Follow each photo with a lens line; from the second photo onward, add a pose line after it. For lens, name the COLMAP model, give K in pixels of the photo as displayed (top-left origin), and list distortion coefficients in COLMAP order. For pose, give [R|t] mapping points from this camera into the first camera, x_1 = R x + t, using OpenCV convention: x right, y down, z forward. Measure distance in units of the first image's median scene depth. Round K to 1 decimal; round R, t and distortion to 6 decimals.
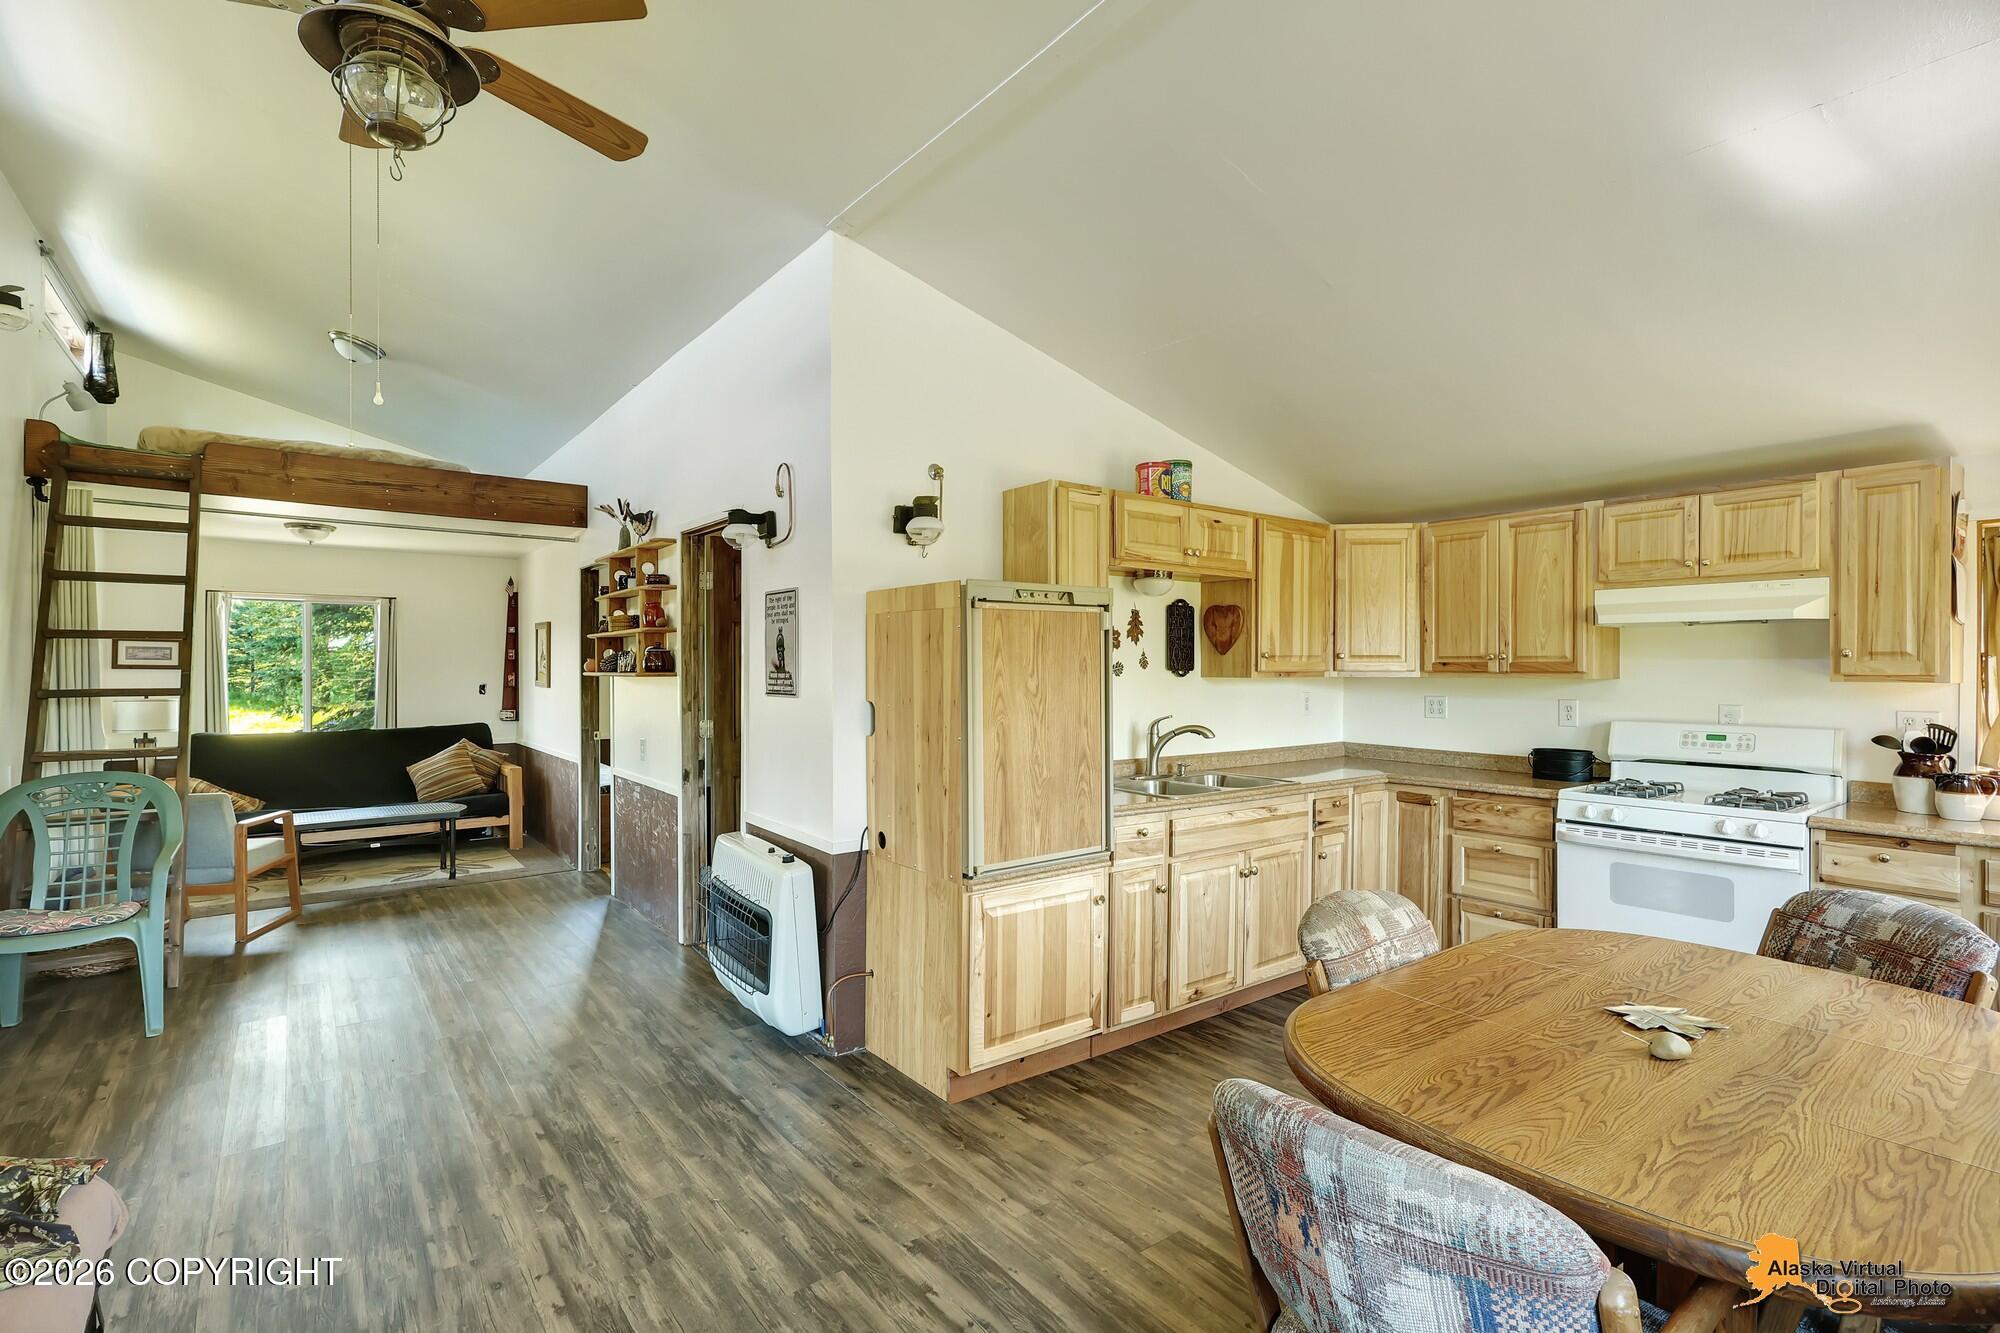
lens RADIAL K [[933.6, 0, 994.9], [0, 933.6, 665.6], [0, 0, 1]] dist [-0.002252, 0.004650]
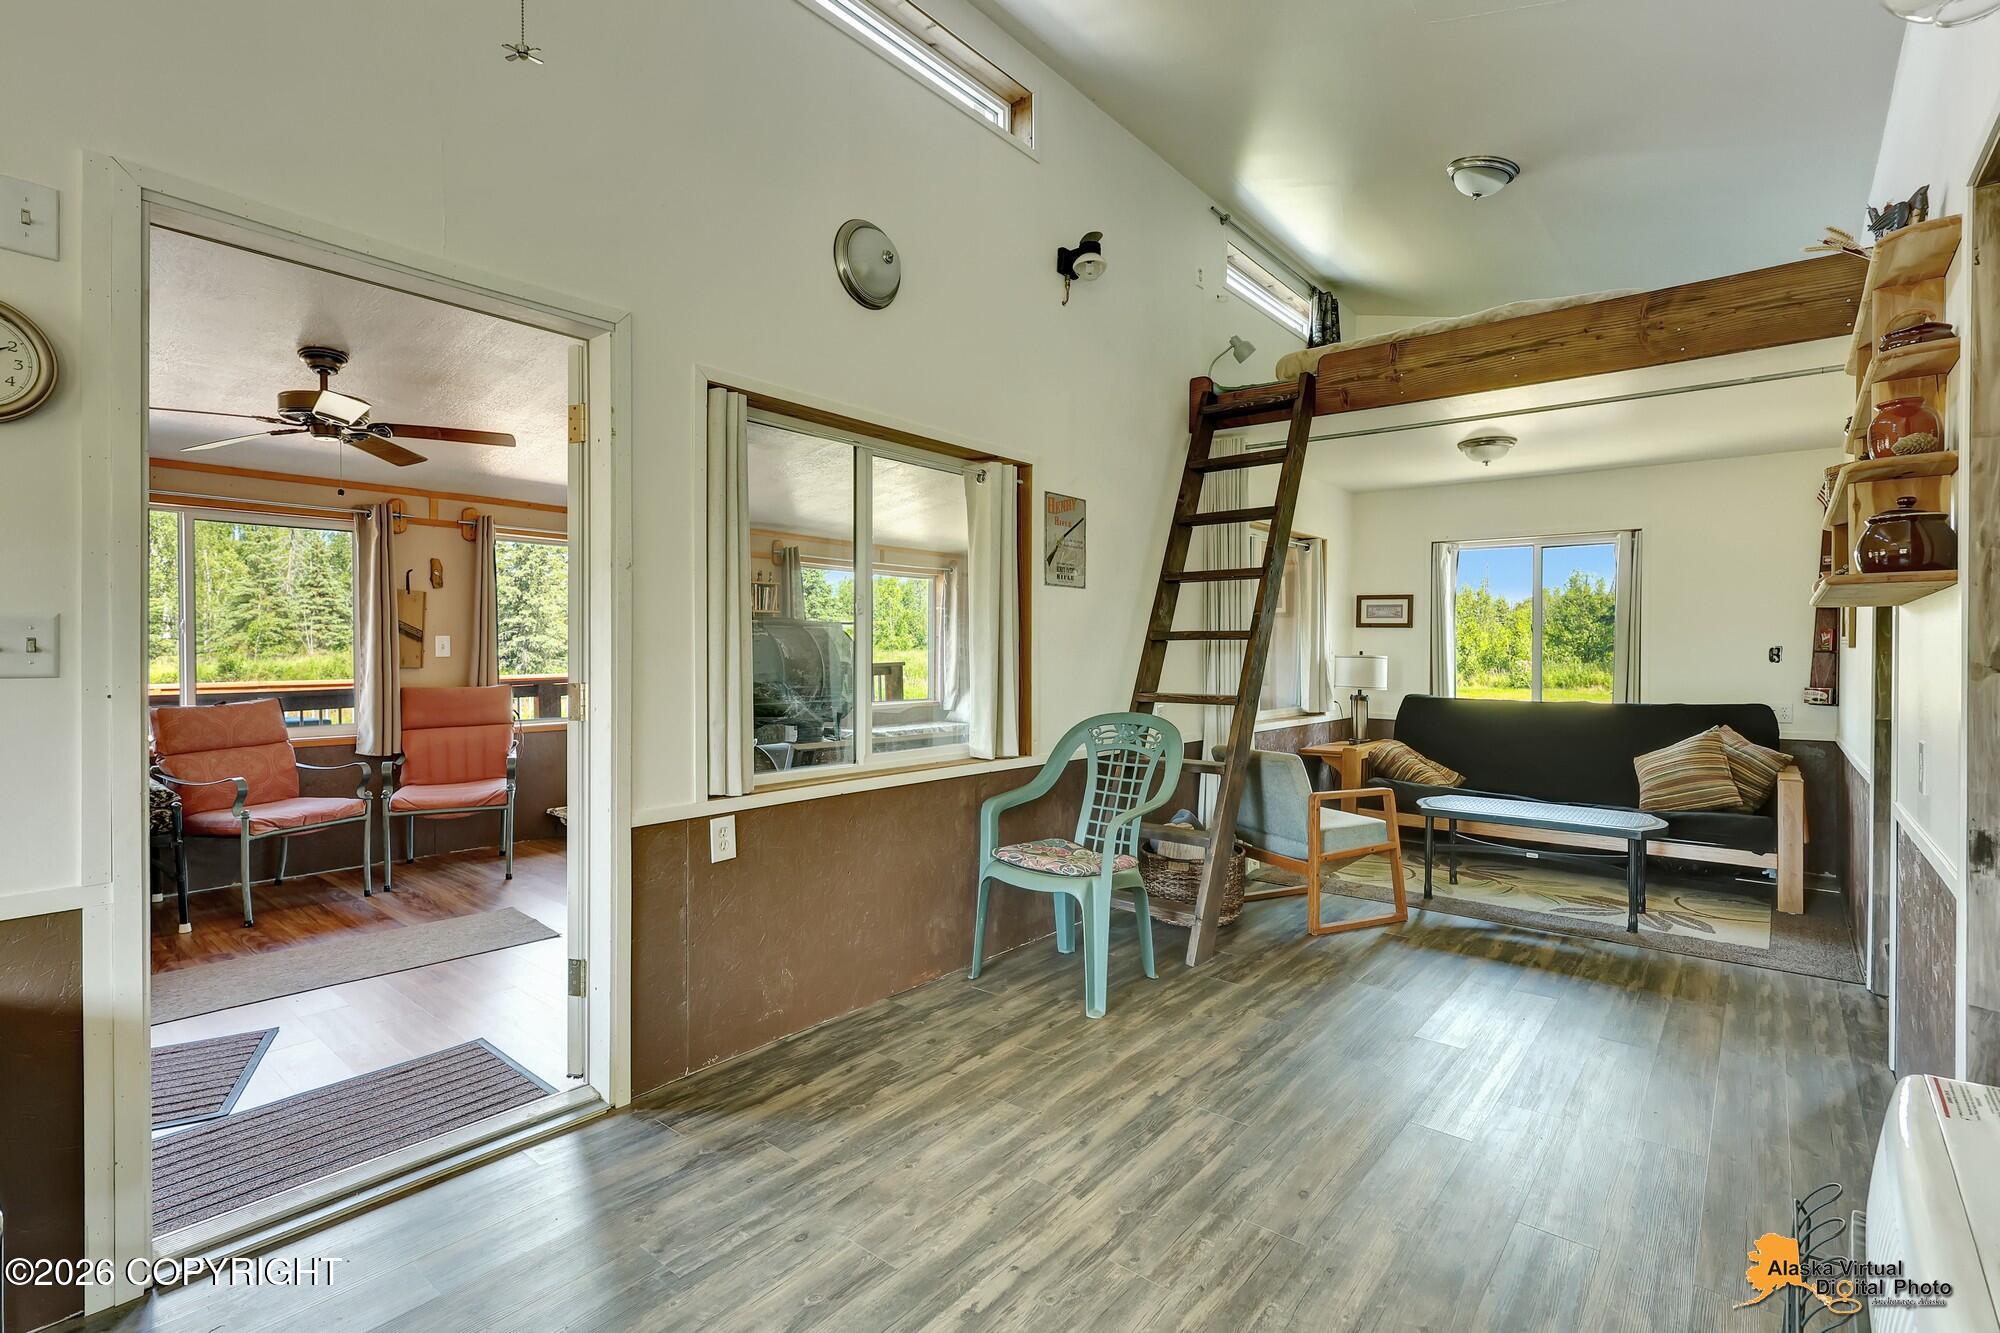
lens RADIAL K [[923.7, 0, 999.6], [0, 923.7, 657.8], [0, 0, 1]] dist [-0.000269, 0.000281]
pose [[0.224388, 0.009567, -0.974453, -0.089423], [-0.005393, 0.999949, 0.008576, 0.057205], [0.974485, 0.003331, 0.224428, 0.745579]]
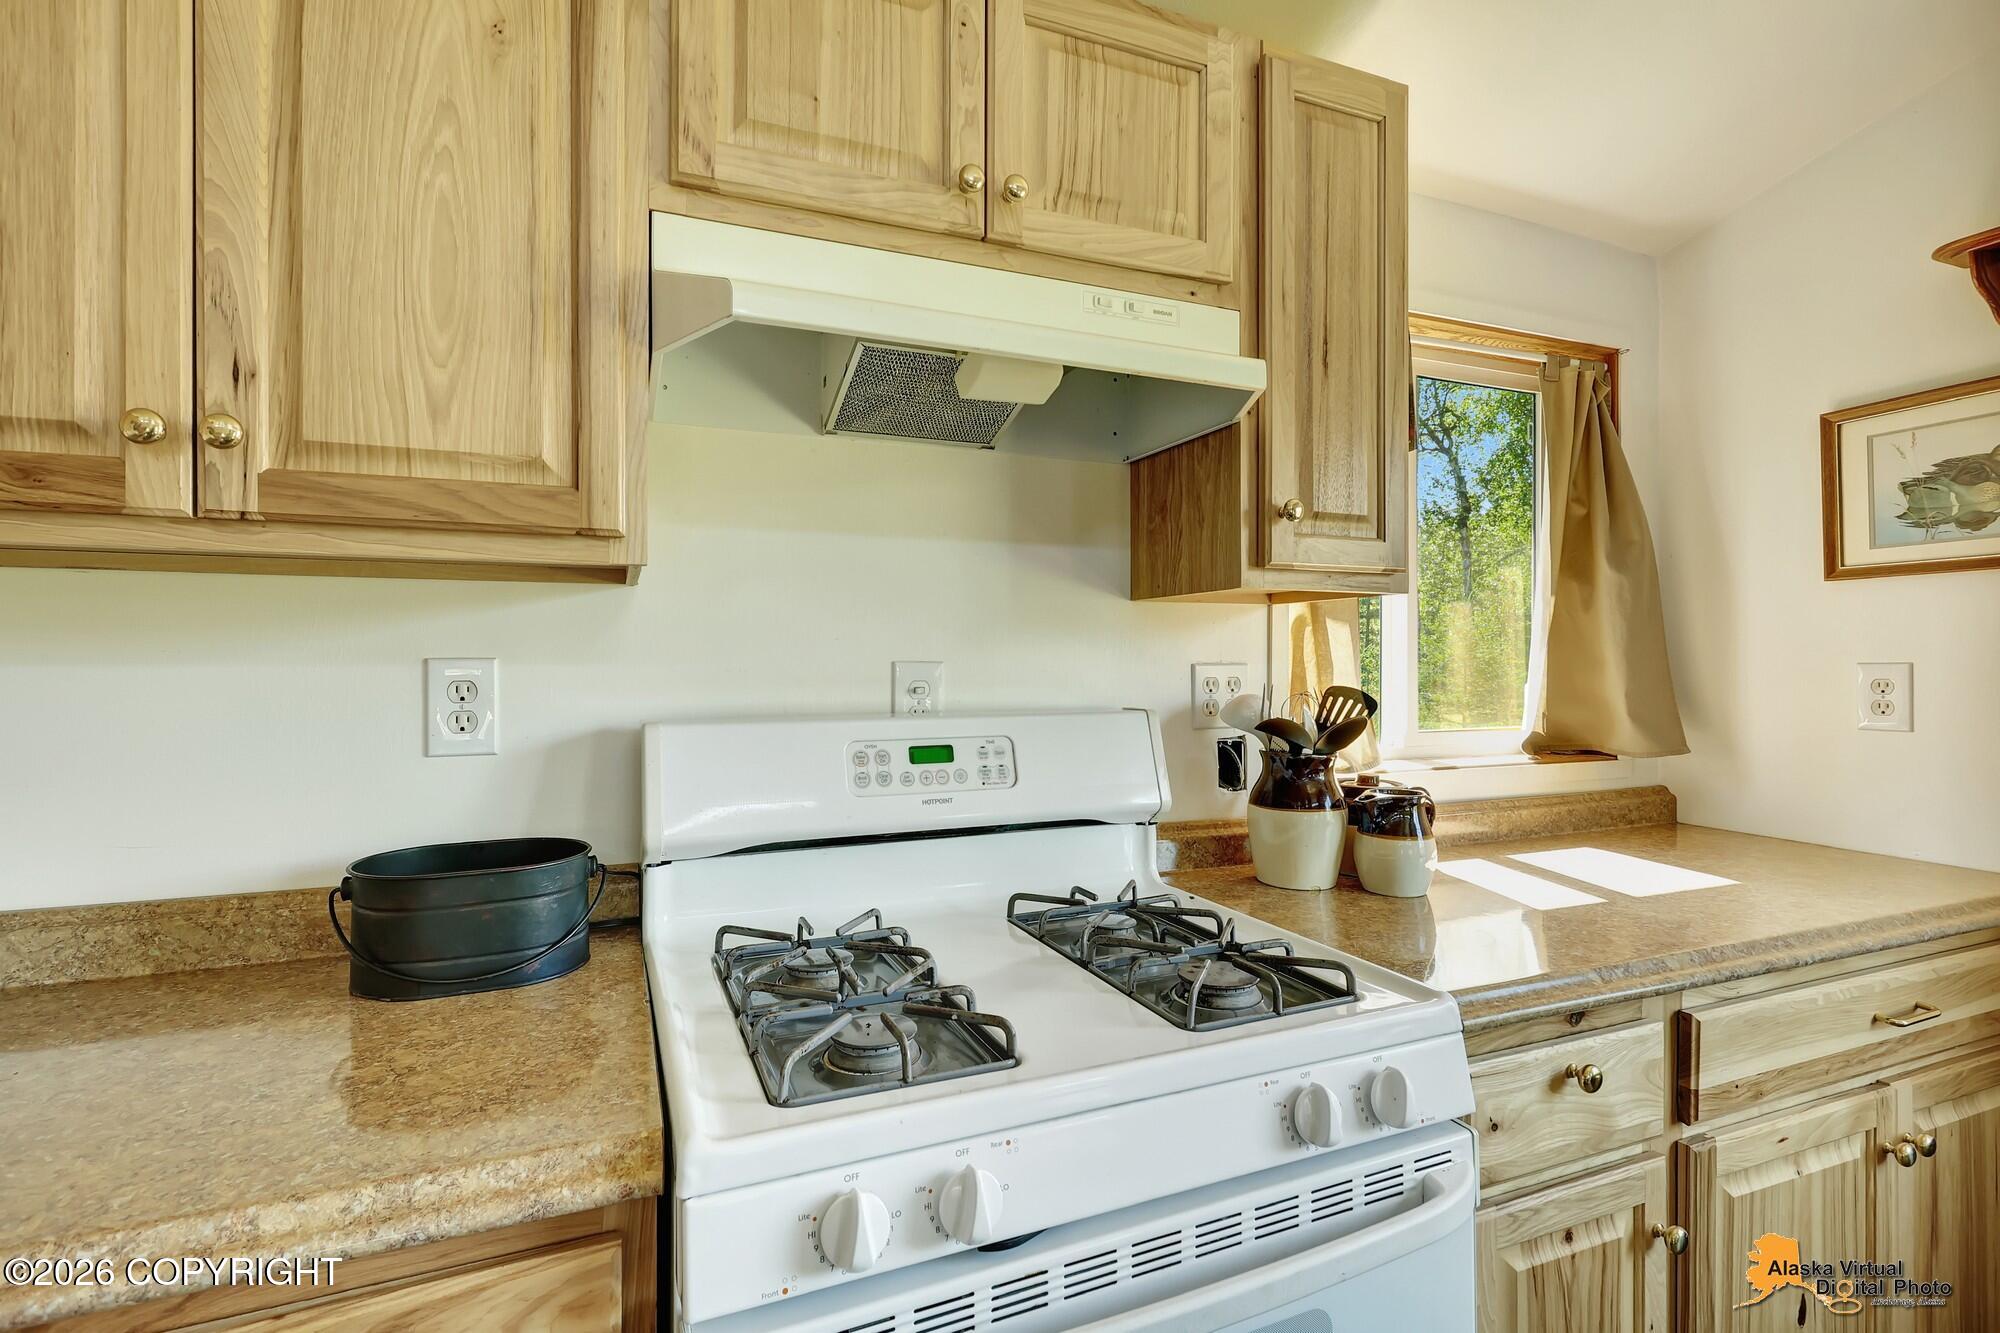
lens RADIAL K [[933.6, 0, 994.9], [0, 933.6, 665.6], [0, 0, 1]] dist [-0.002252, 0.004650]
pose [[0.259039, -0.009773, 0.965817, 0.502013], [-0.001975, 0.999941, 0.010648, 0.045660], [-0.965865, -0.004666, 0.259004, 1.001979]]
